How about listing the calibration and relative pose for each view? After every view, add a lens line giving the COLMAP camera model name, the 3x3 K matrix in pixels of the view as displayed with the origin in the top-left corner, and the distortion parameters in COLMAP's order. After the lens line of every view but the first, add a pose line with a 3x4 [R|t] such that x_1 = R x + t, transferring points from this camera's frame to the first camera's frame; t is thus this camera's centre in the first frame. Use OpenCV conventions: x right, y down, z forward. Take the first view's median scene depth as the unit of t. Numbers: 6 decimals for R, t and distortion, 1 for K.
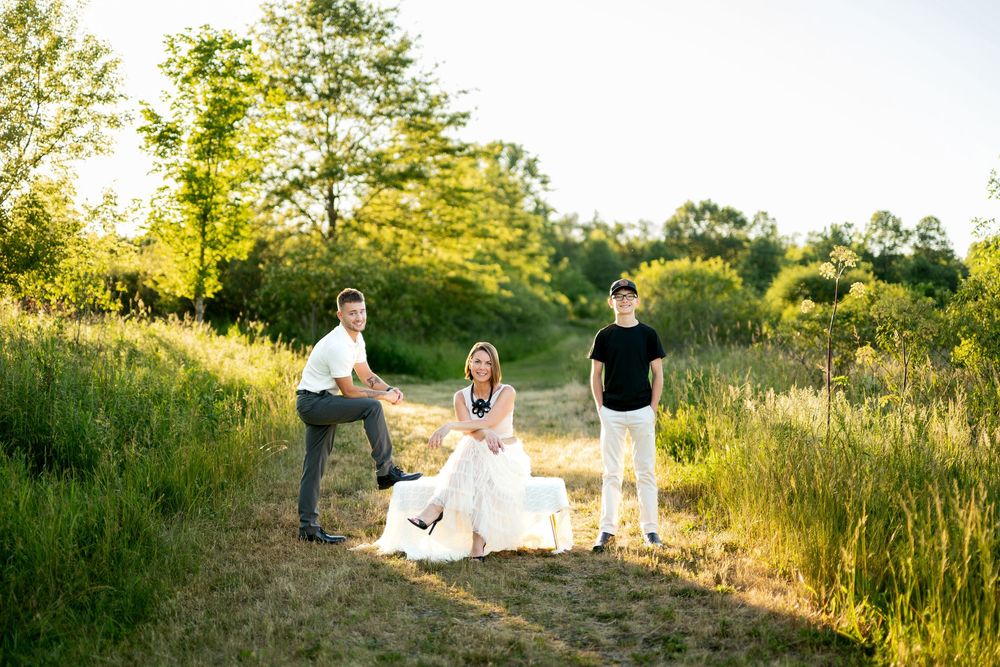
lens RADIAL K [[1414.0, 0, 494.2], [0, 1414.0, 332.5], [0, 0, 1]] dist [-0.023738, 0.074318]
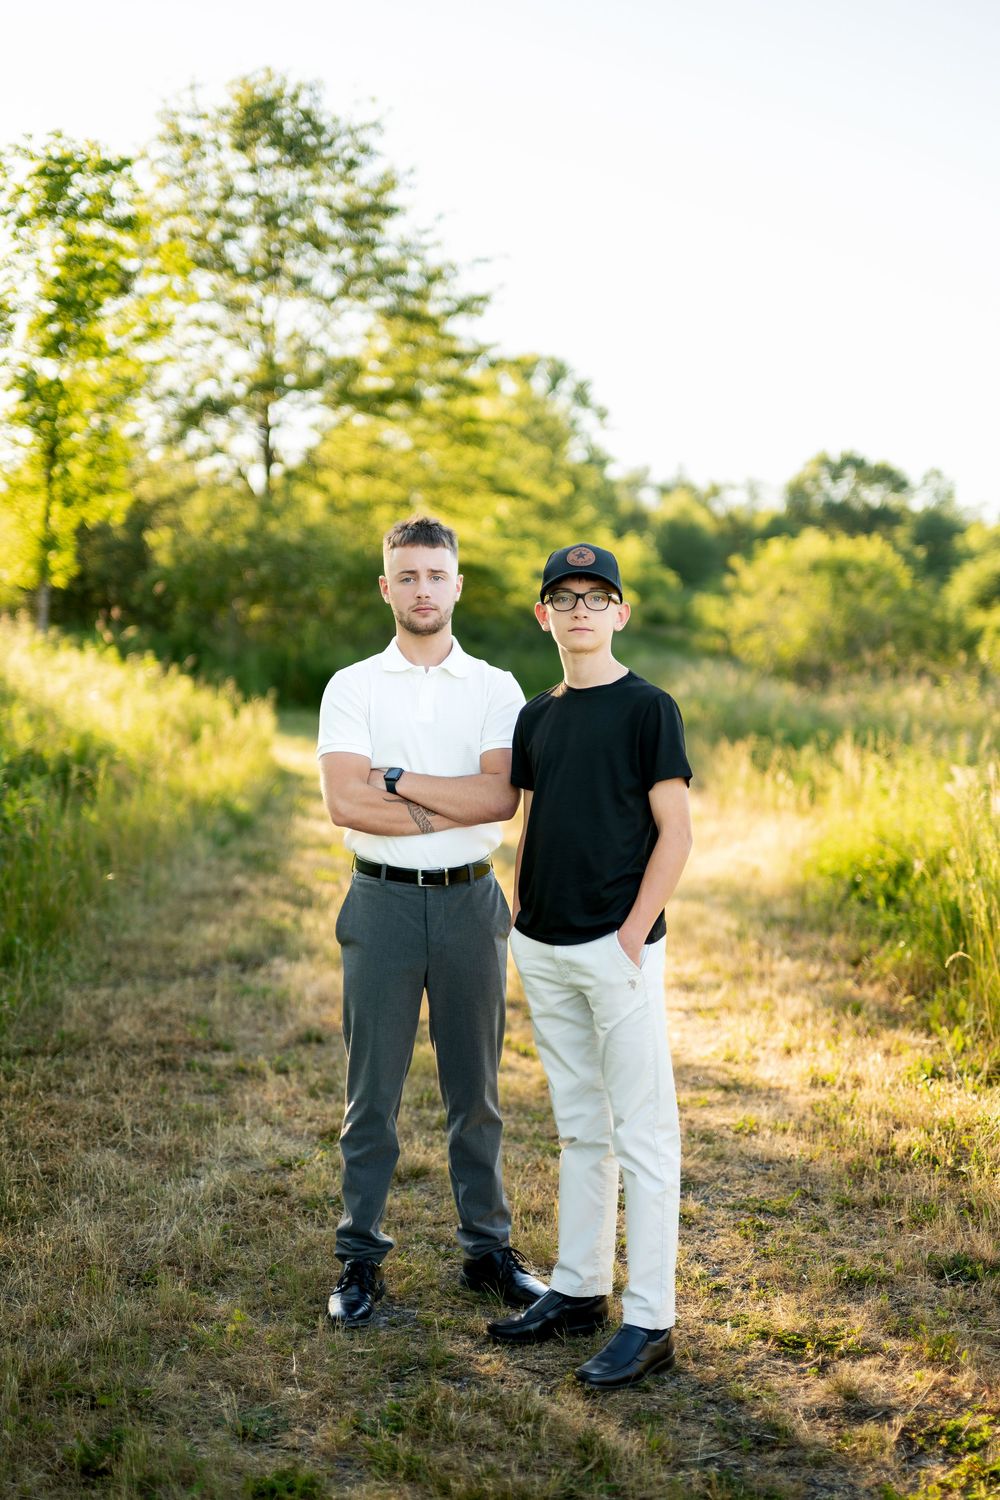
lens RADIAL K [[2120.9, 0, 499.7], [0, 2120.9, 751.4], [0, 0, 1]] dist [-0.023738, 0.074318]
pose [[0.999769, 0.019700, -0.008639, -0.001759], [-0.019239, 0.998536, 0.050557, -0.002222], [0.009622, -0.050379, 0.998684, 0.061593]]
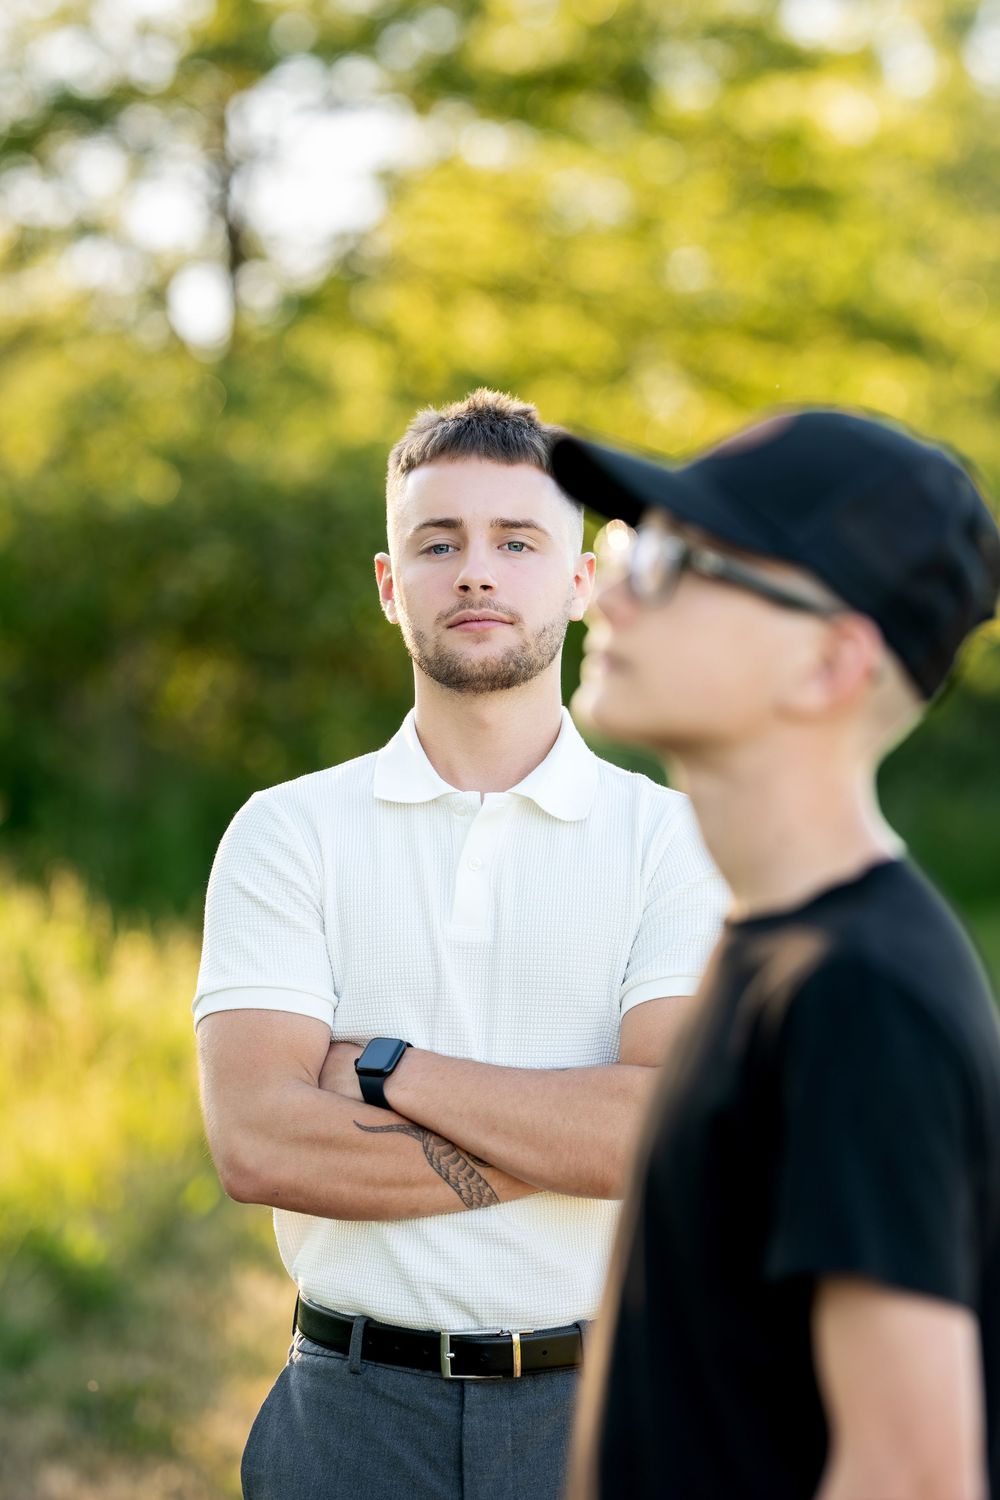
lens RADIAL K [[5811.0, 0, 500.0], [0, 5811.0, 750.1], [0, 0, 1]] dist [-0.081092, 2.187438]
pose [[0.996798, 0.024266, -0.076195, -0.000302], [-0.024537, 0.999695, -0.002627, -0.002014], [0.076108, 0.004488, 0.997089, 0.089994]]
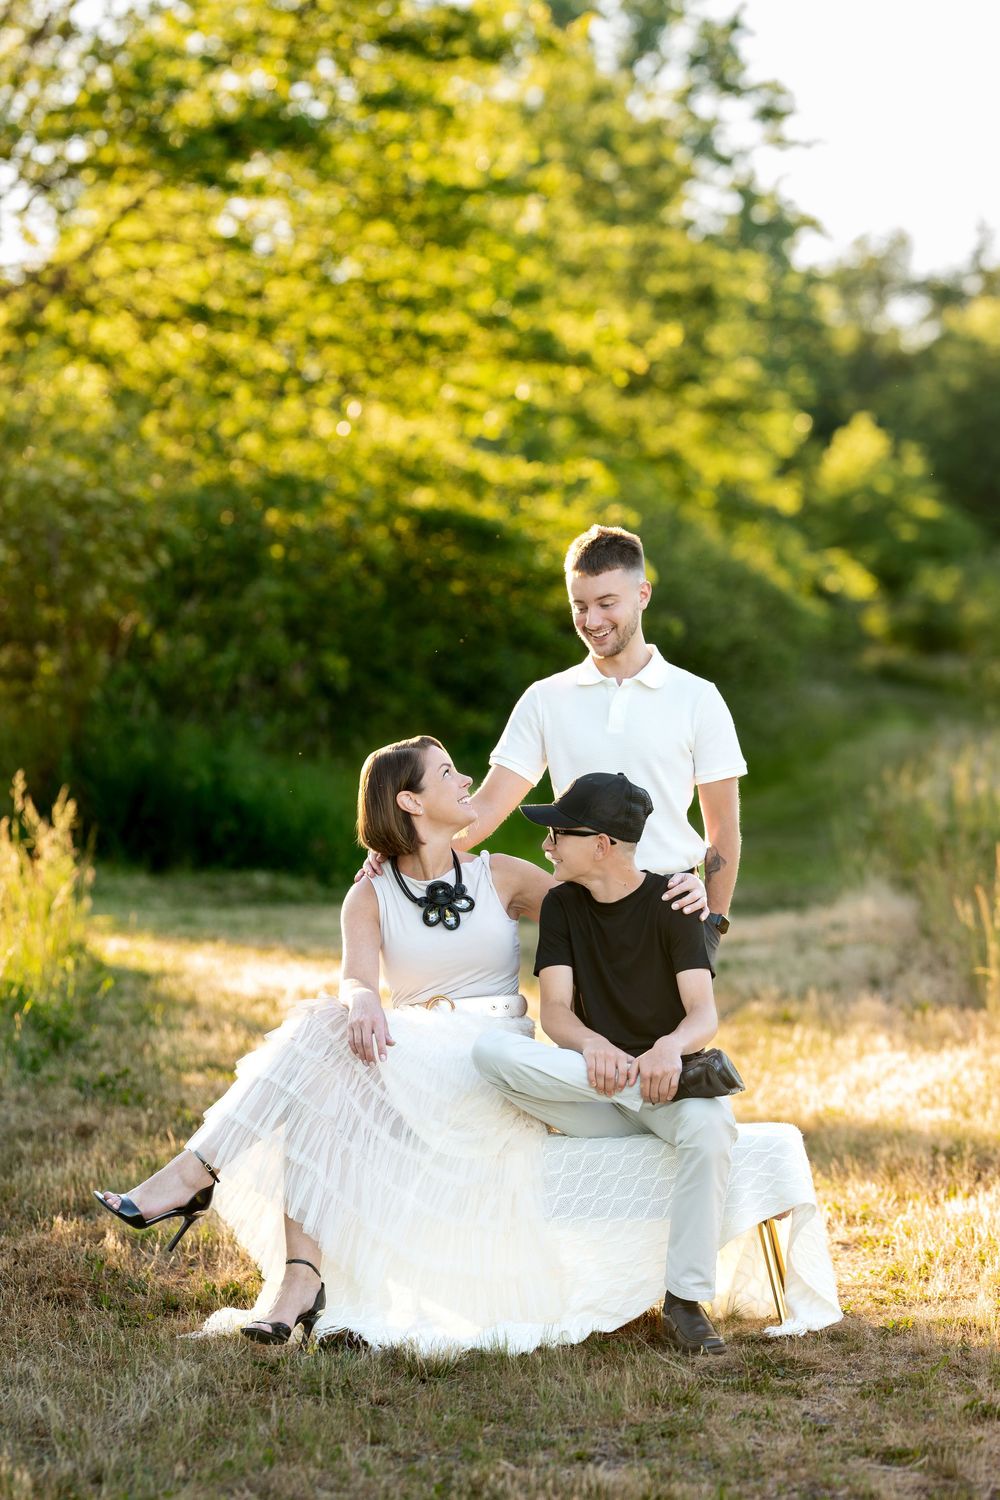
lens RADIAL K [[5725.4, 0, 496.8], [0, 5725.4, 751.1], [0, 0, 1]] dist [-0.034700, 0.105292]
pose [[0.999744, -0.016813, -0.015115, -0.000452], [0.016902, 0.999840, 0.005809, 0.000661], [0.015015, -0.006063, 0.999869, -0.091009]]
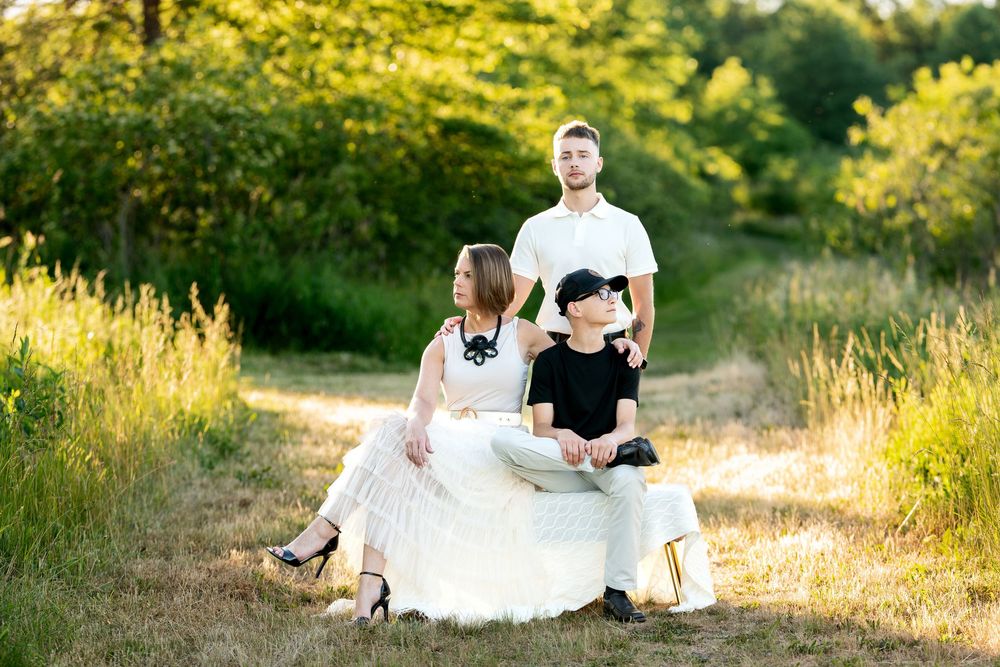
lens RADIAL K [[3816.9, 0, 500.3], [0, 3816.9, 332.0], [0, 0, 1]] dist [-0.034700, 0.105292]
pose [[0.999660, -0.022804, -0.012611, -0.001331], [0.023035, 0.999564, 0.018473, 0.002785], [0.012184, -0.018757, 0.999750, -0.121005]]
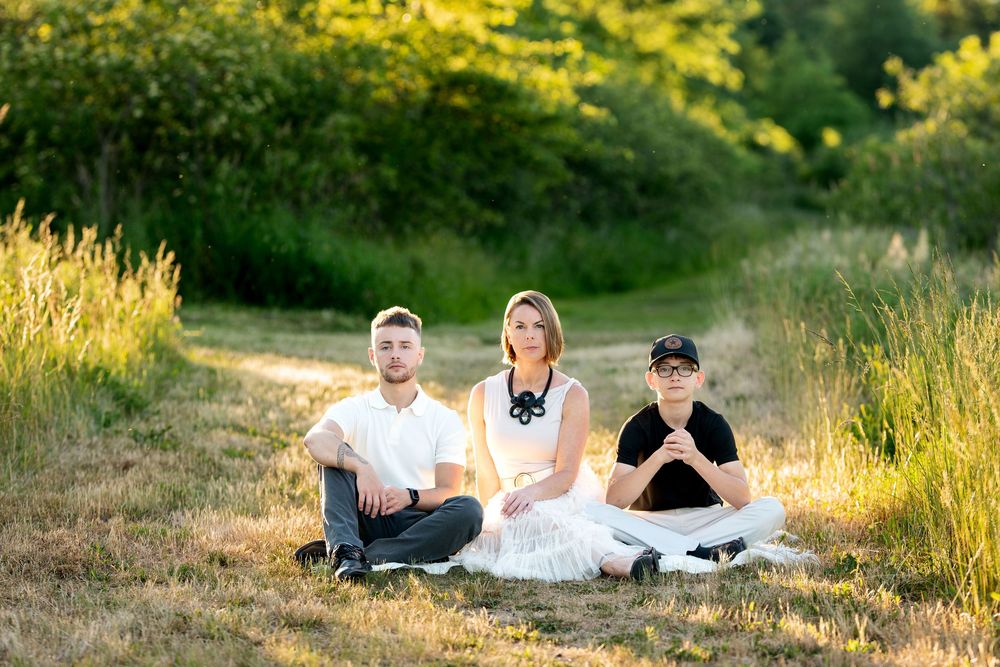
lens RADIAL K [[3816.9, 0, 500.3], [0, 3816.9, 332.0], [0, 0, 1]] dist [-0.034700, 0.105292]
pose [[0.999576, 0.001337, -0.029093, 0.013687], [-0.000587, 0.999668, 0.025770, 0.006222], [0.029117, -0.025742, 0.999244, -0.070527]]
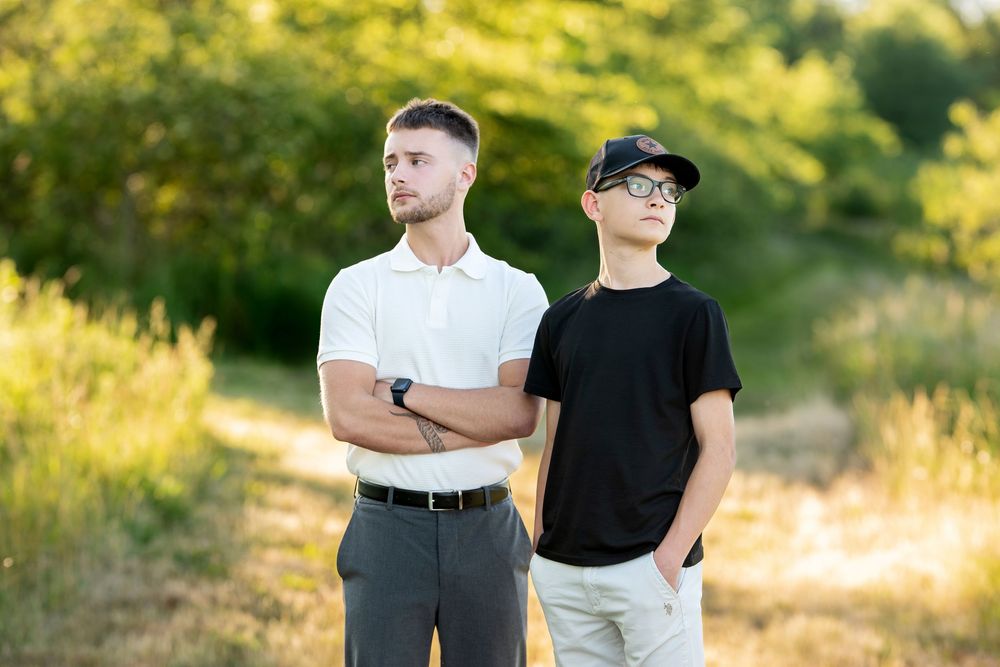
lens RADIAL K [[3833.4, 0, 500.7], [0, 3833.4, 333.1], [0, 0, 1]] dist [-0.195096, -0.353822]
pose [[0.999359, 0.019039, -0.030301, 0.002086], [-0.018389, 0.999598, 0.021588, -0.001807], [0.030700, -0.021017, 0.999308, -0.012416]]
